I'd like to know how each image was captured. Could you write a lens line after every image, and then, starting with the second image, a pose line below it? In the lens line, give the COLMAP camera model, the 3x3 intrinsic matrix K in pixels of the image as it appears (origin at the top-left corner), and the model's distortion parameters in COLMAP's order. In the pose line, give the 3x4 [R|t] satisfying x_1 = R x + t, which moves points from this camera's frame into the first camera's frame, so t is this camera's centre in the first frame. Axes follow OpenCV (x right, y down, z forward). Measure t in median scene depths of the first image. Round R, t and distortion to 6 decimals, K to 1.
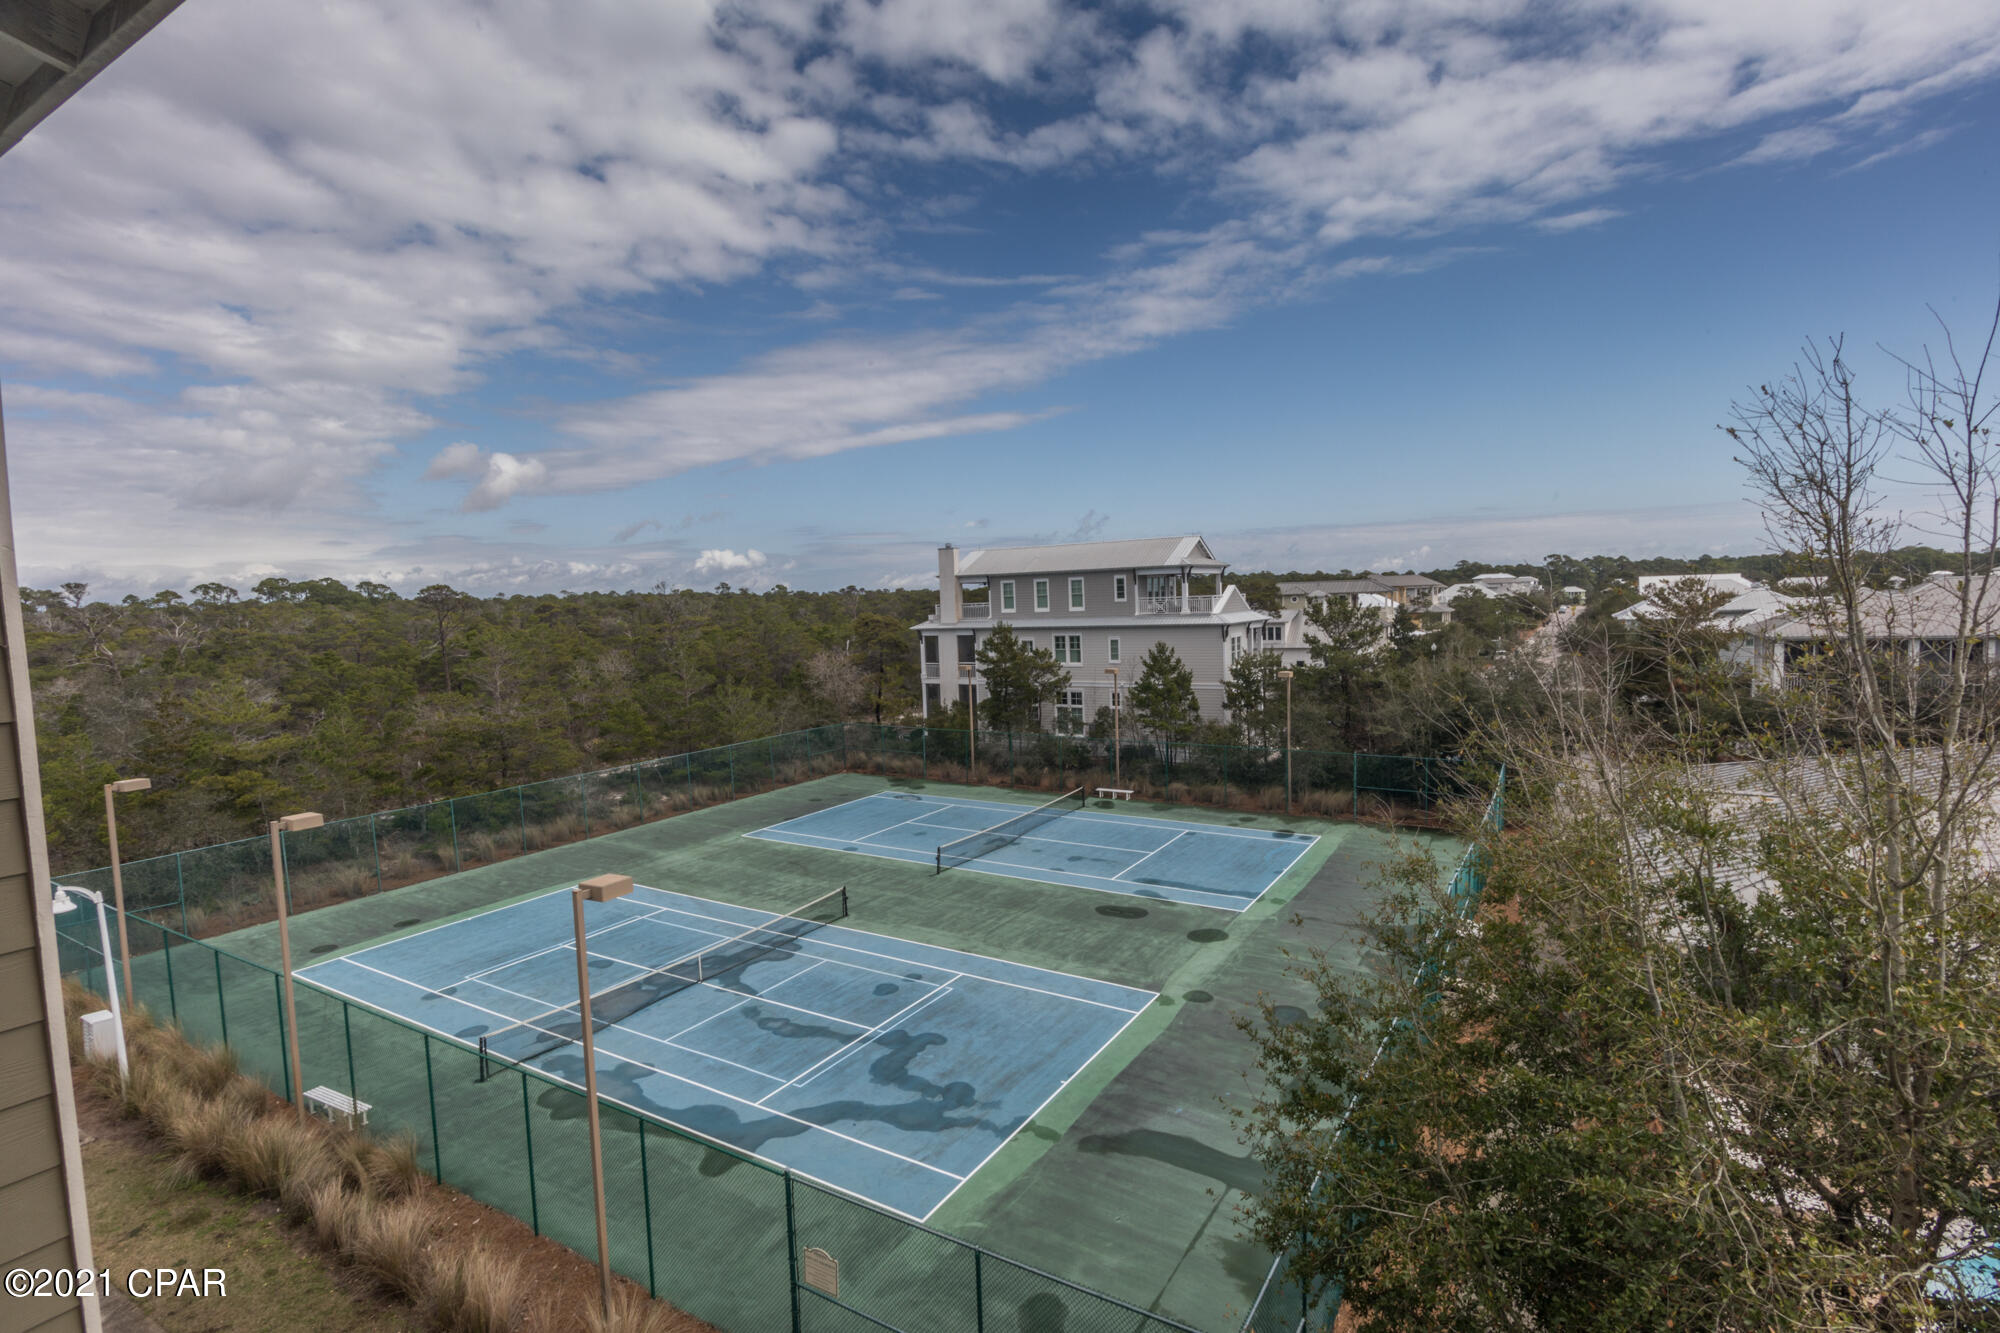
lens RADIAL K [[977.2, 0, 989.3], [0, 977.2, 665.2], [0, 0, 1]] dist [0.005884, 0.000379]
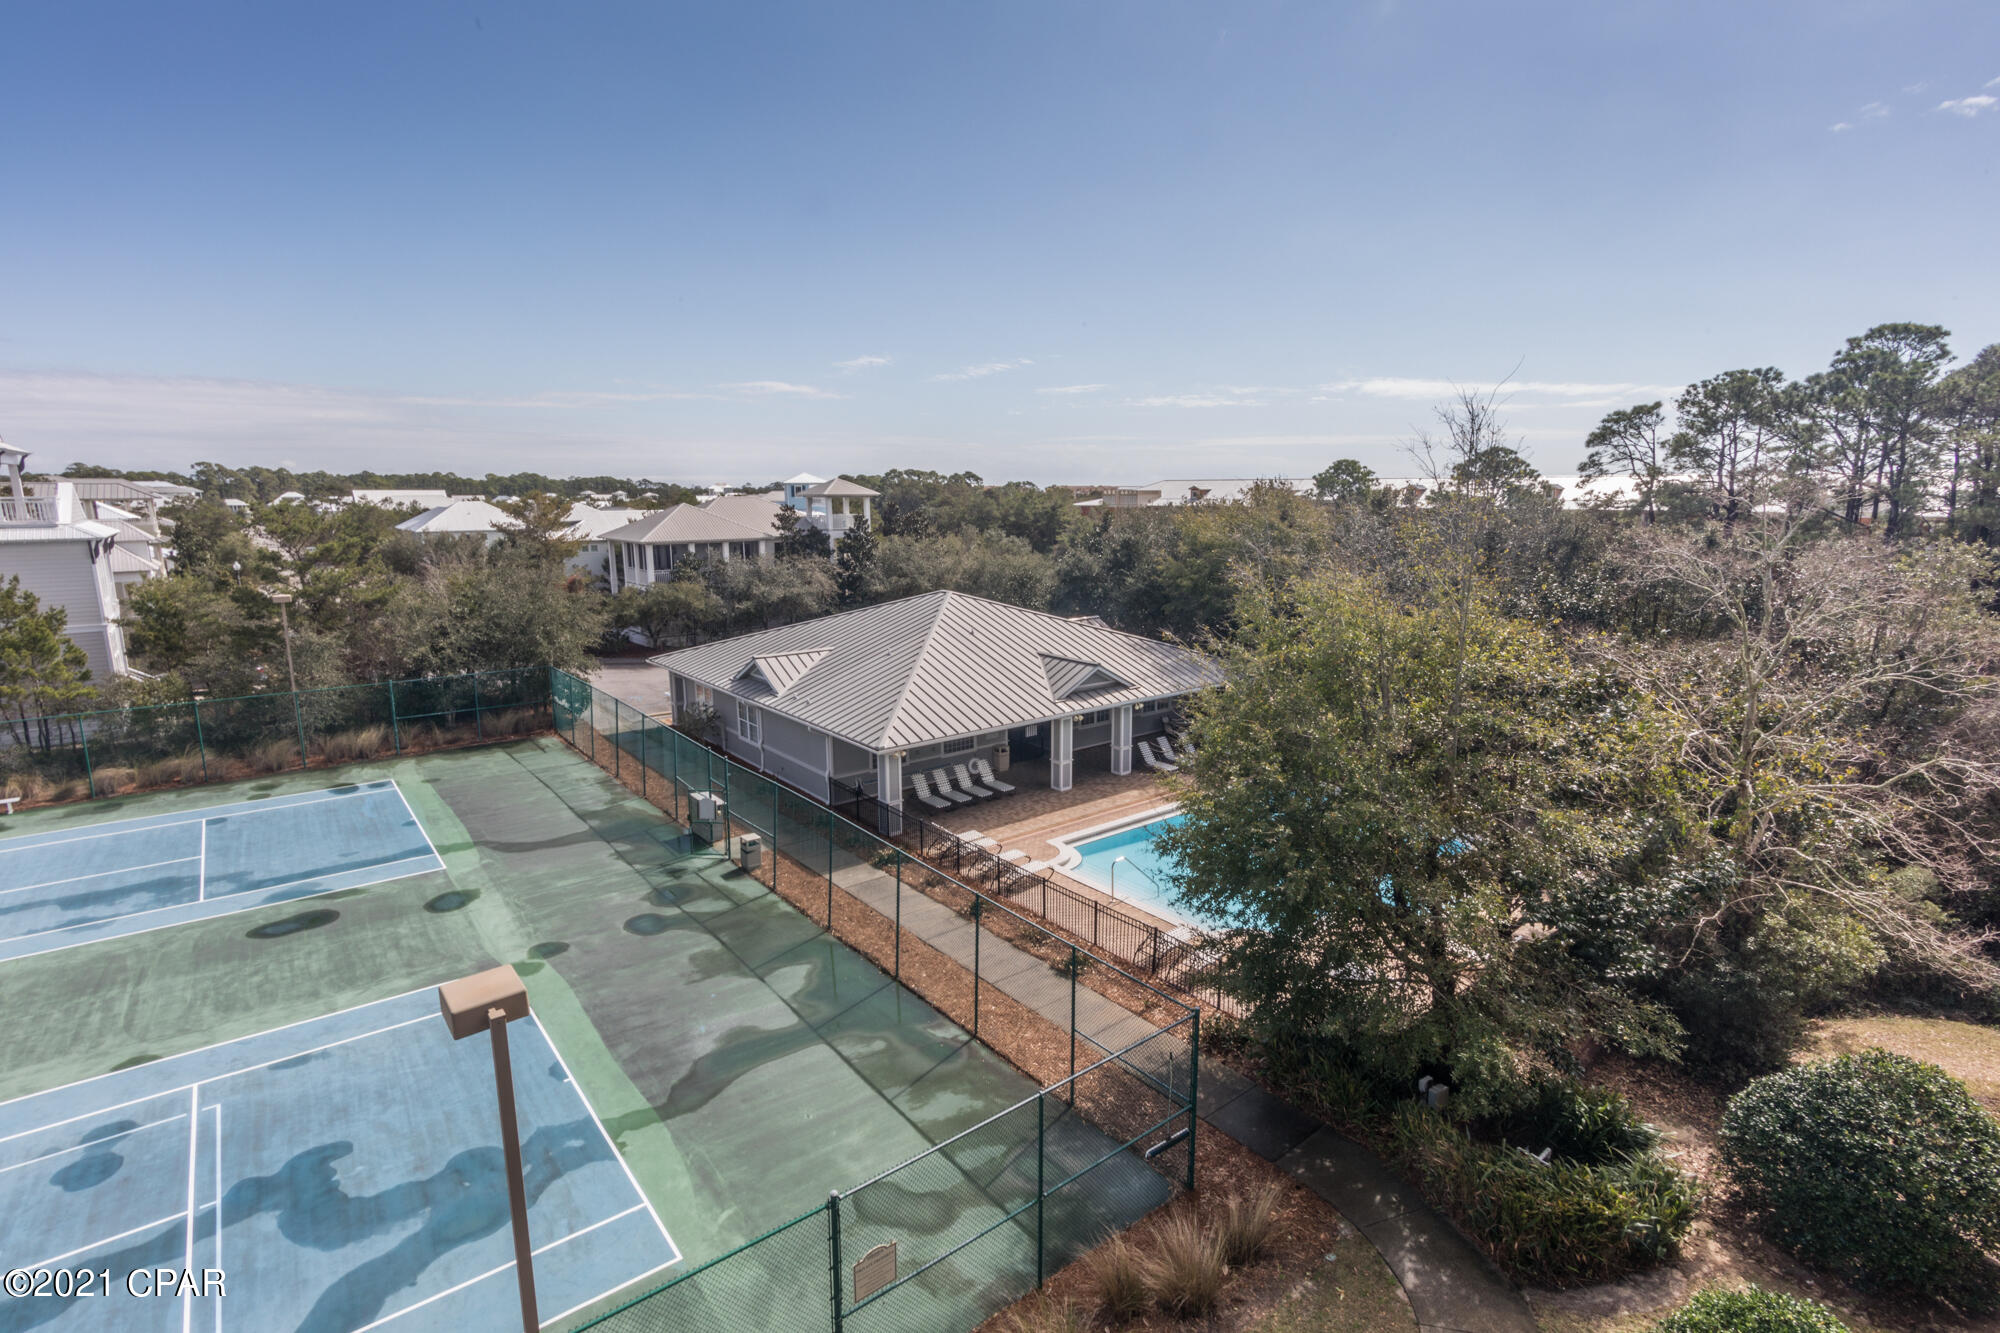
lens RADIAL K [[977.2, 0, 989.3], [0, 977.2, 665.2], [0, 0, 1]] dist [0.005884, 0.000379]
pose [[0.332154, -0.136285, 0.933327, -0.355207], [0.056852, 0.990600, 0.124416, -0.006040], [-0.941510, 0.011736, 0.336780, 0.246157]]
